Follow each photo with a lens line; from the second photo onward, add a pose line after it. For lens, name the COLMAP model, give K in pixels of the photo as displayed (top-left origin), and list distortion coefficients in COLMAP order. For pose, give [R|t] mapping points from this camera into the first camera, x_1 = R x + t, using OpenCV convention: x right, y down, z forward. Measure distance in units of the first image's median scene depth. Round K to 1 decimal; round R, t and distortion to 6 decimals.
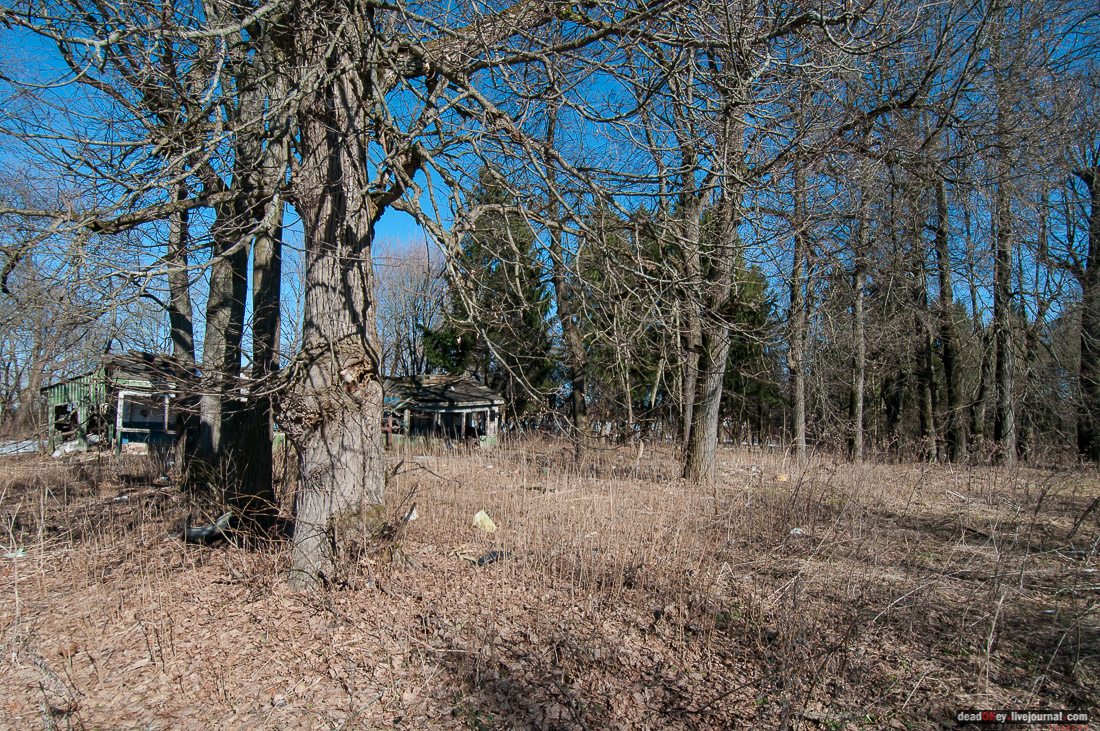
lens RADIAL K [[567.0, 0, 550.0], [0, 567.0, 365.5], [0, 0, 1]] dist [-0.000256, -0.000509]
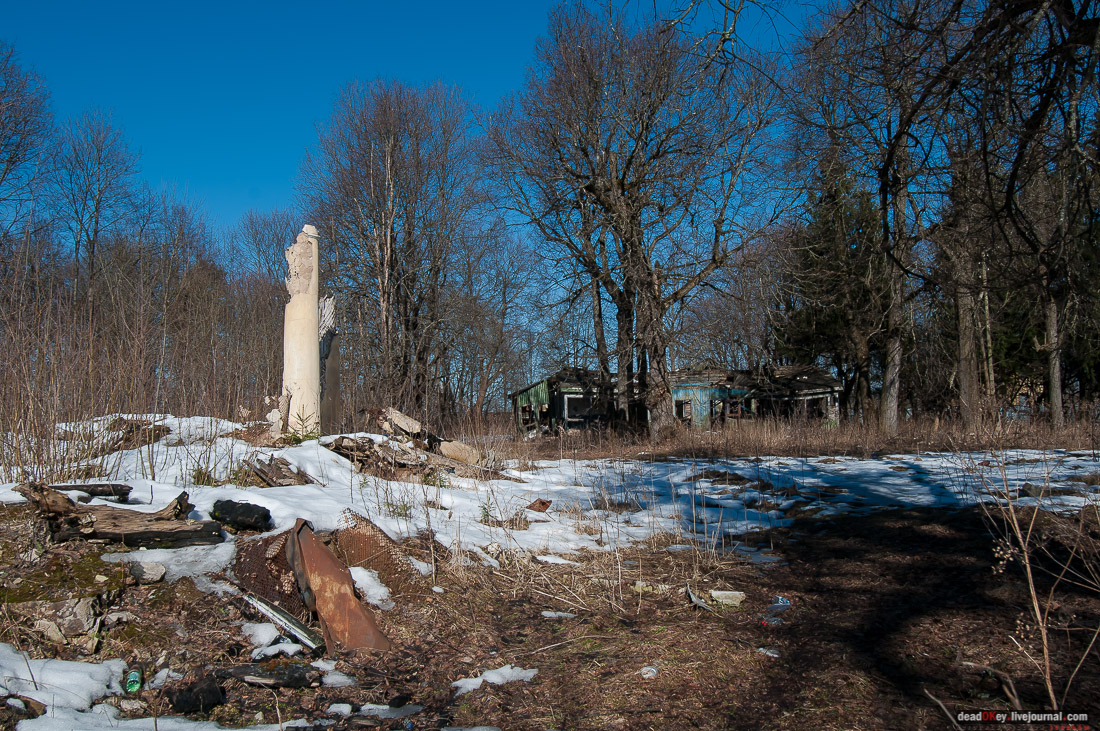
lens RADIAL K [[889.4, 0, 550.0], [0, 889.4, 365.5], [0, 0, 1]] dist [0.000237, 0.000159]
pose [[0.830099, -0.063285, -0.554014, 0.518068], [0.086270, 0.996152, 0.015470, -0.071027], [0.550903, -0.060637, 0.832364, -0.965426]]
